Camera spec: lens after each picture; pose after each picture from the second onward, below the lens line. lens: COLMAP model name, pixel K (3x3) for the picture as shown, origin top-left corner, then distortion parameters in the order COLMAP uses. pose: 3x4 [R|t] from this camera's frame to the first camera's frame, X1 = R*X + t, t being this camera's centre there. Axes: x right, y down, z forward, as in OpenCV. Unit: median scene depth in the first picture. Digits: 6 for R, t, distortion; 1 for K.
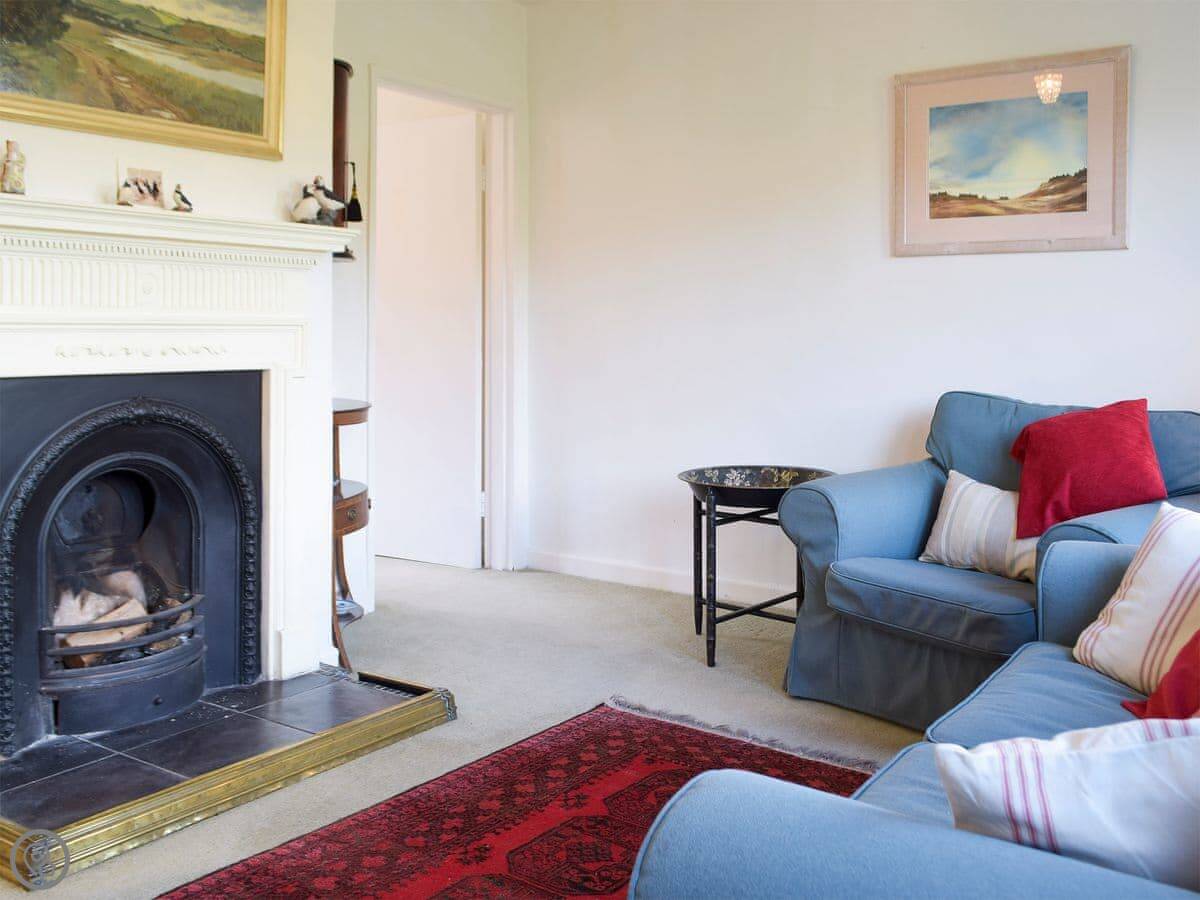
lens RADIAL K [[1081.1, 0, 600.0], [0, 1081.1, 450.0], [0, 0, 1]] dist [0.010452, 0.012965]
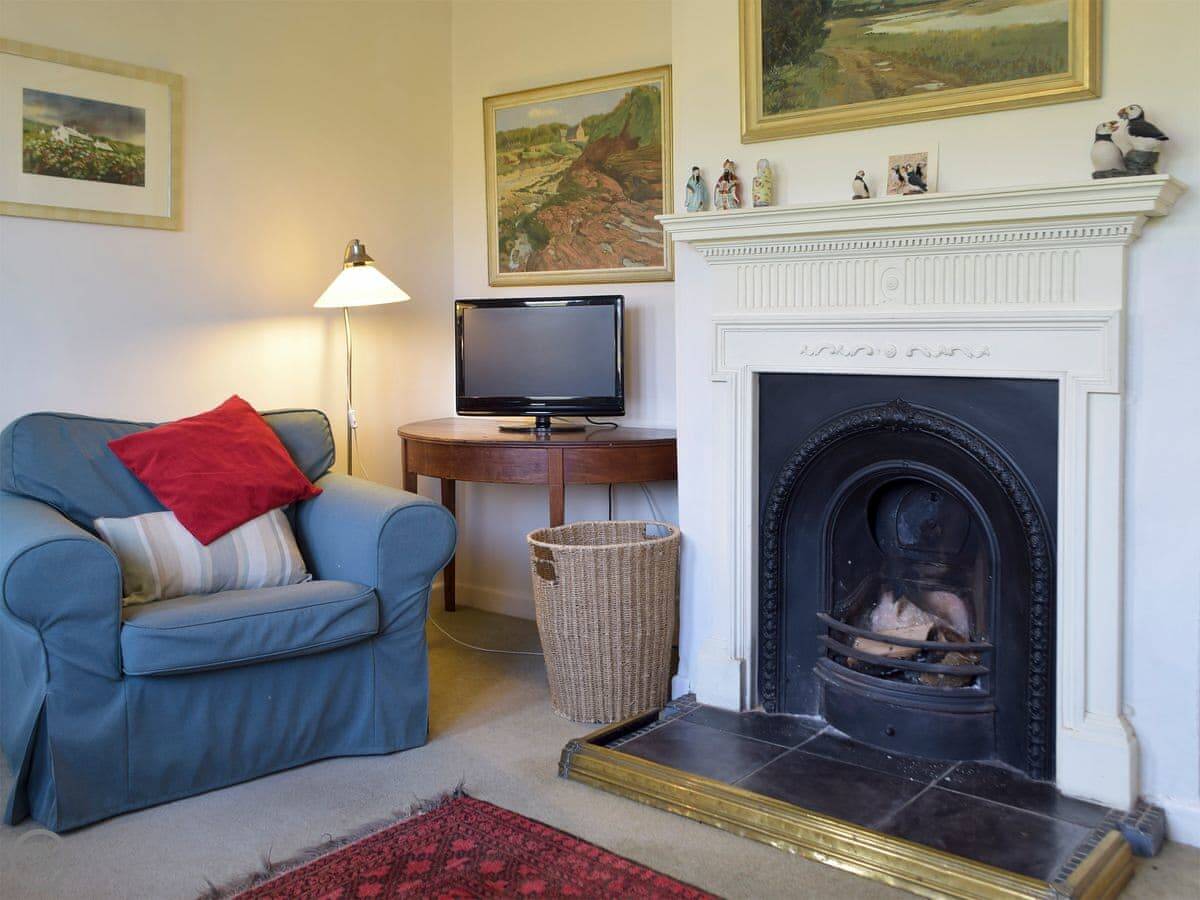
lens RADIAL K [[1086.3, 0, 600.0], [0, 1086.3, 450.0], [0, 0, 1]] dist [-0.004871, -0.000155]
pose [[-0.029923, 0.099024, -0.994635, 0.523833], [-0.109362, 0.988782, 0.101732, -0.076445], [0.993551, 0.111820, -0.018758, 0.787209]]
